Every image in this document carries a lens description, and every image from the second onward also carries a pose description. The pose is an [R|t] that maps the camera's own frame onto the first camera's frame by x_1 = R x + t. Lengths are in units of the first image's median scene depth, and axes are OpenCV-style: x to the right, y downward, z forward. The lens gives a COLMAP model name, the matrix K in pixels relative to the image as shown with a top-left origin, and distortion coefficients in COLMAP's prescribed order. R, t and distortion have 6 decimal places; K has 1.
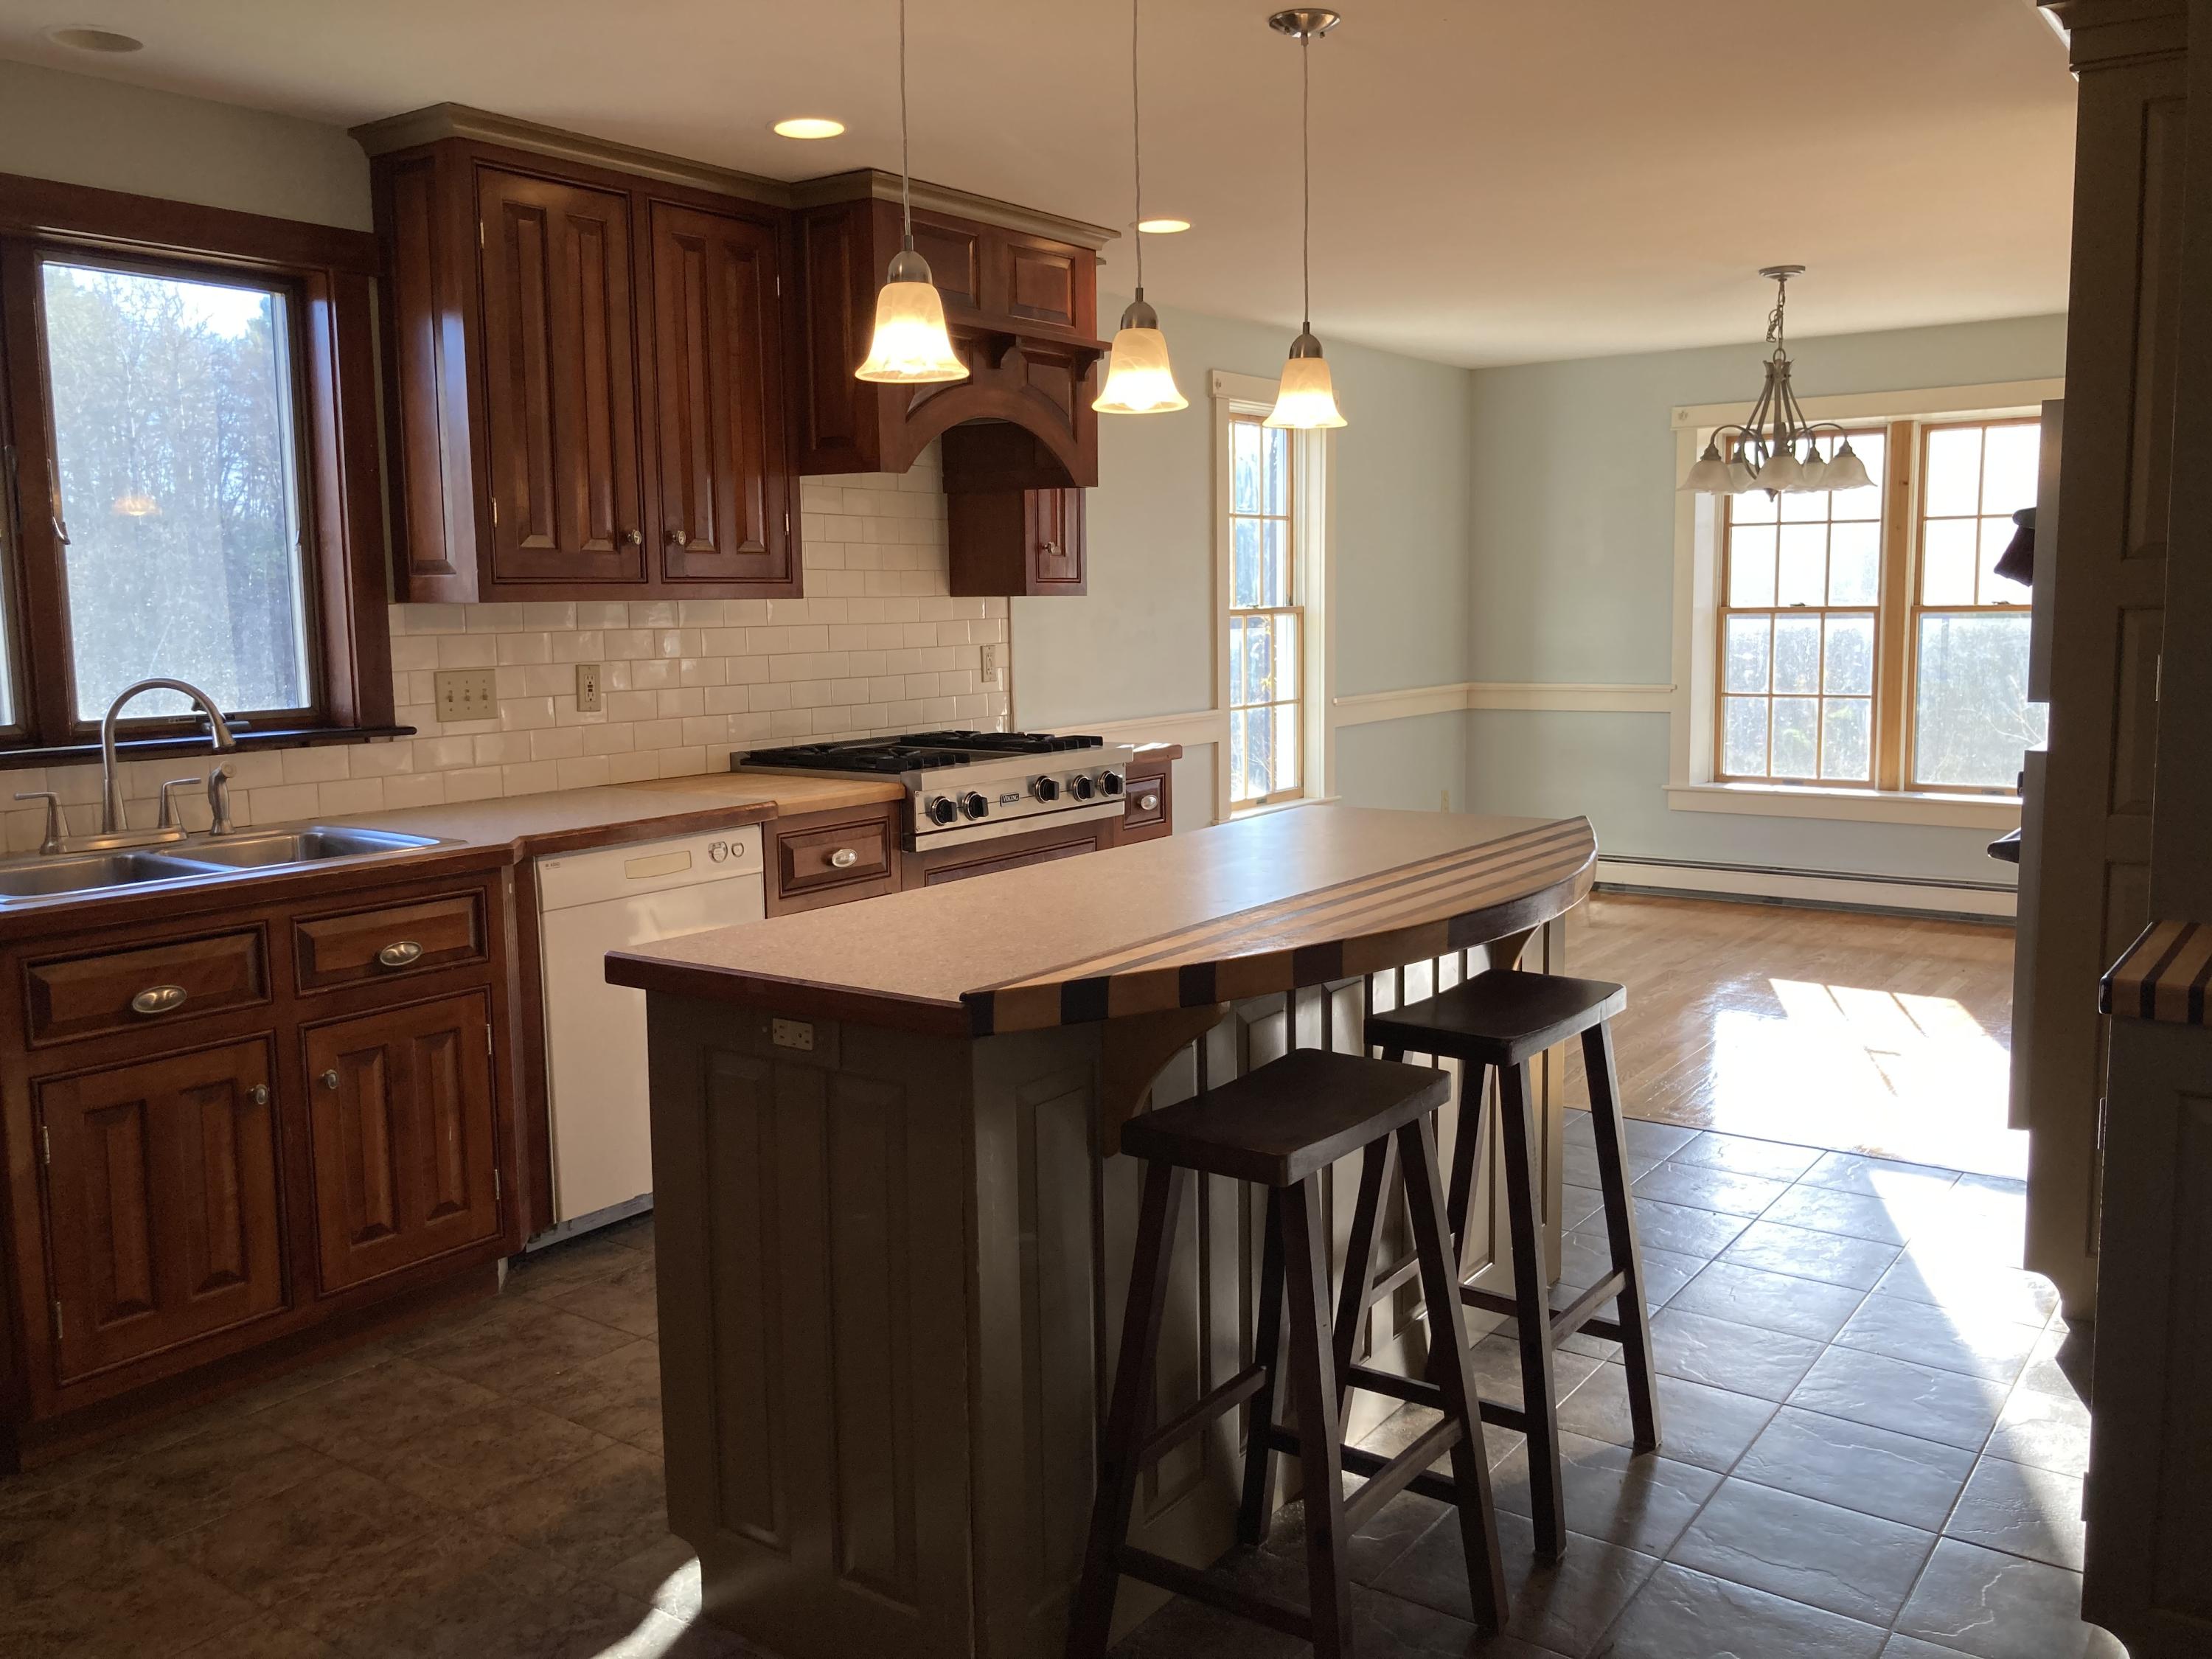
lens RADIAL K [[1822.1, 0, 1102.8], [0, 1822.1, 812.7], [0, 0, 1]] dist [0.044519, -0.007825]
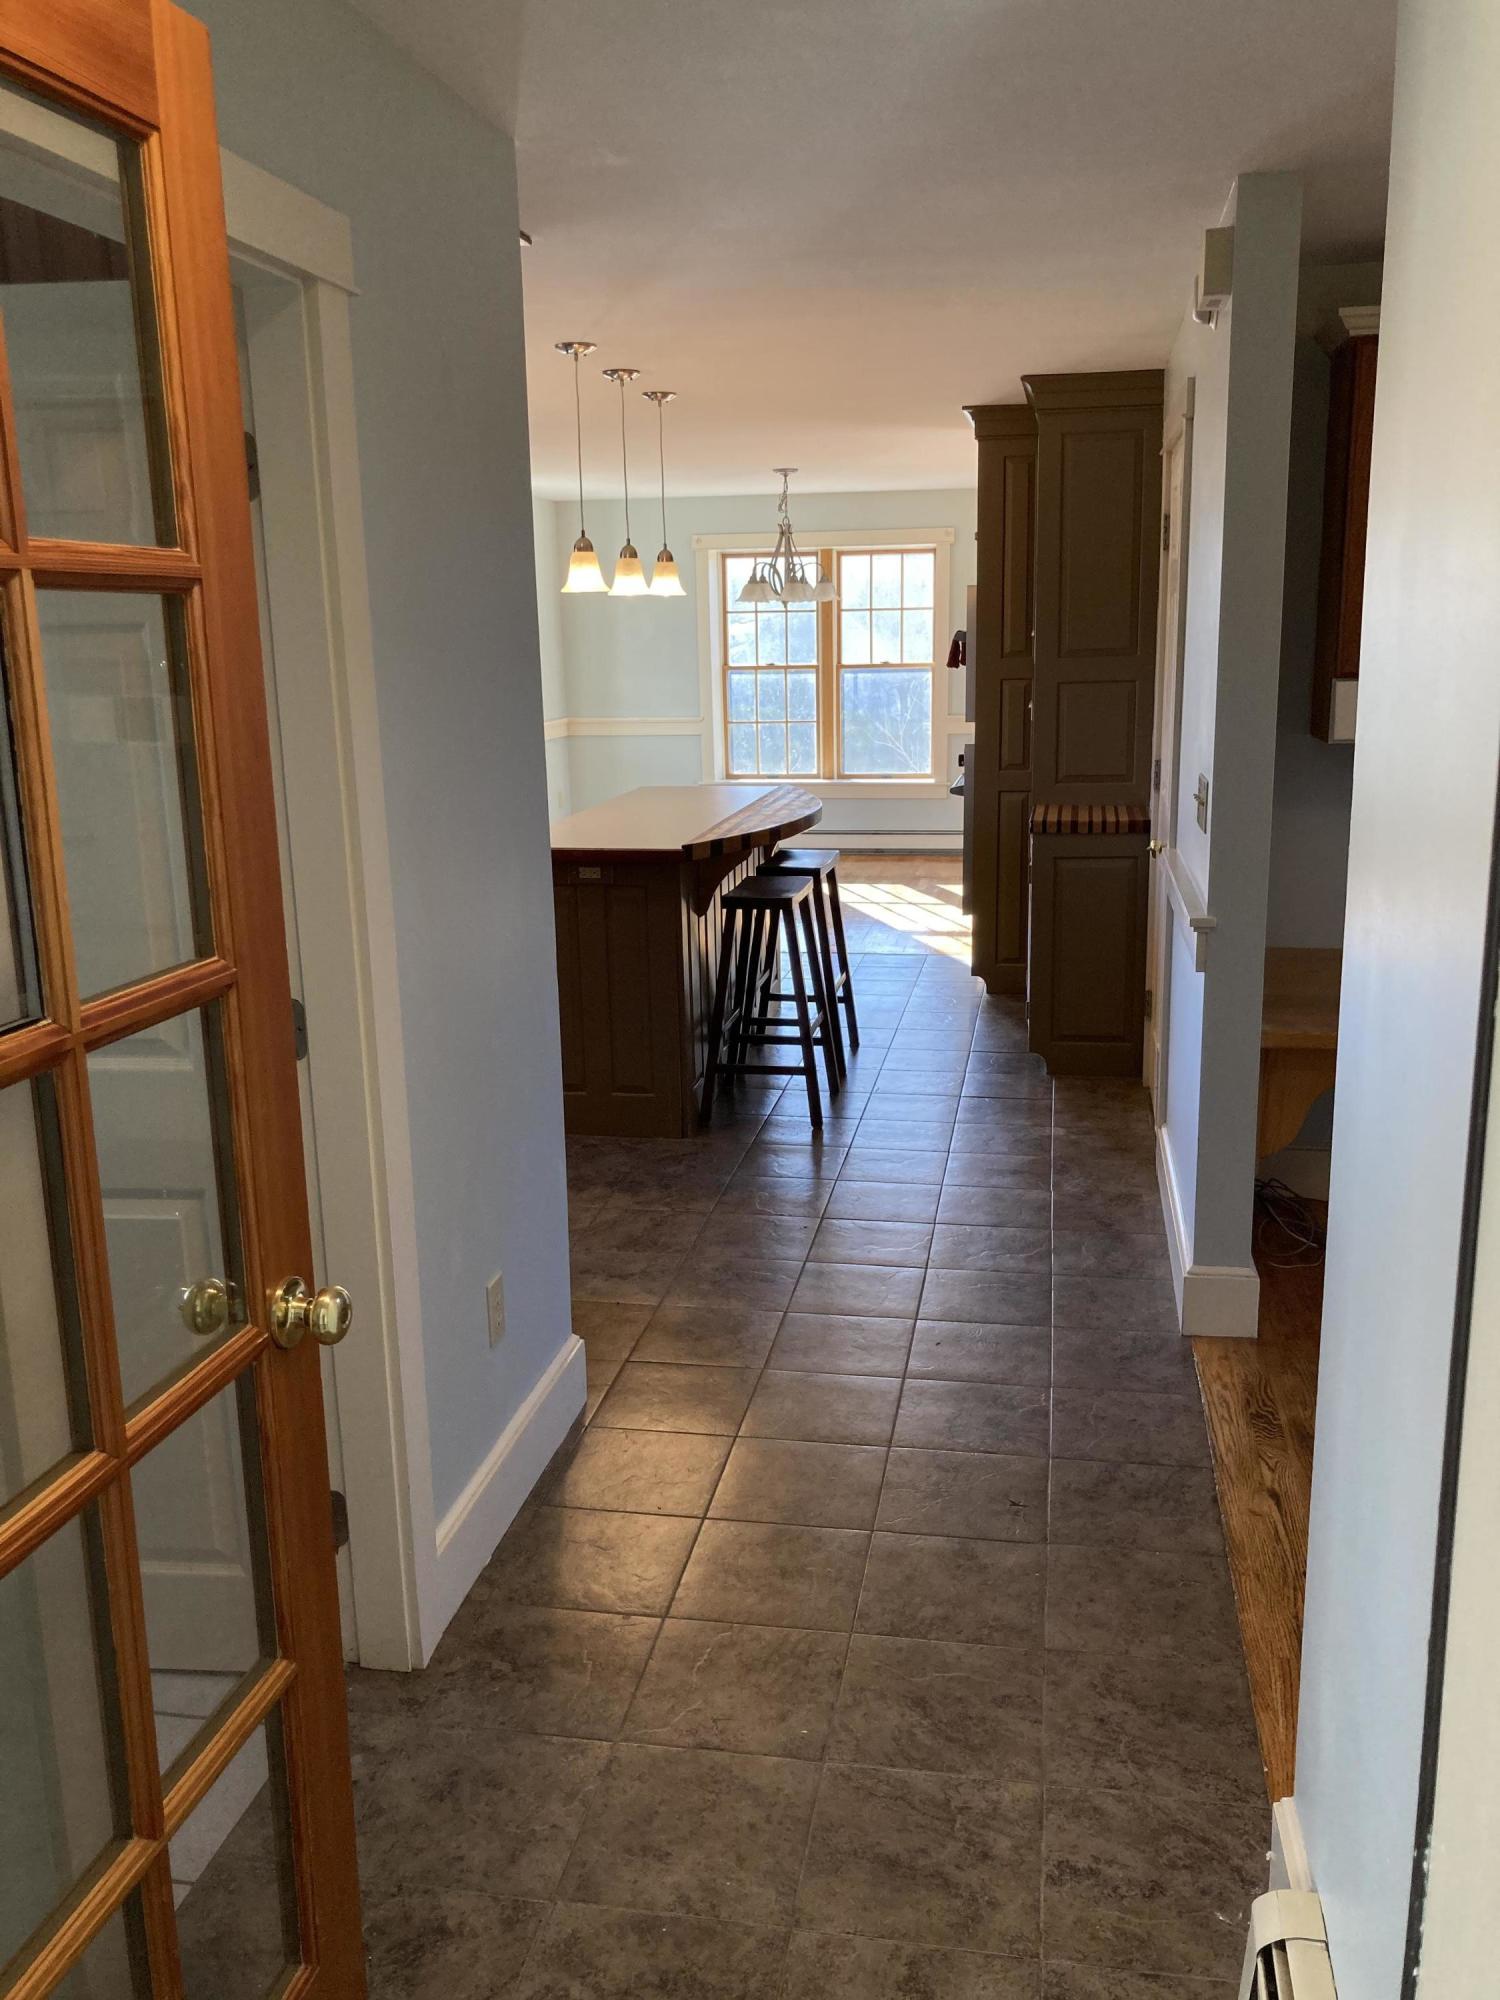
lens RADIAL K [[1647.5, 0, 752.5], [0, 1647.5, 1004.6], [0, 0, 1]] dist [0.044519, -0.007825]
pose [[0.907659, -0.097489, 0.408228, -0.286837], [0.055534, 0.991993, 0.113424, 0.018596], [-0.416017, -0.080280, 0.905806, -0.360342]]
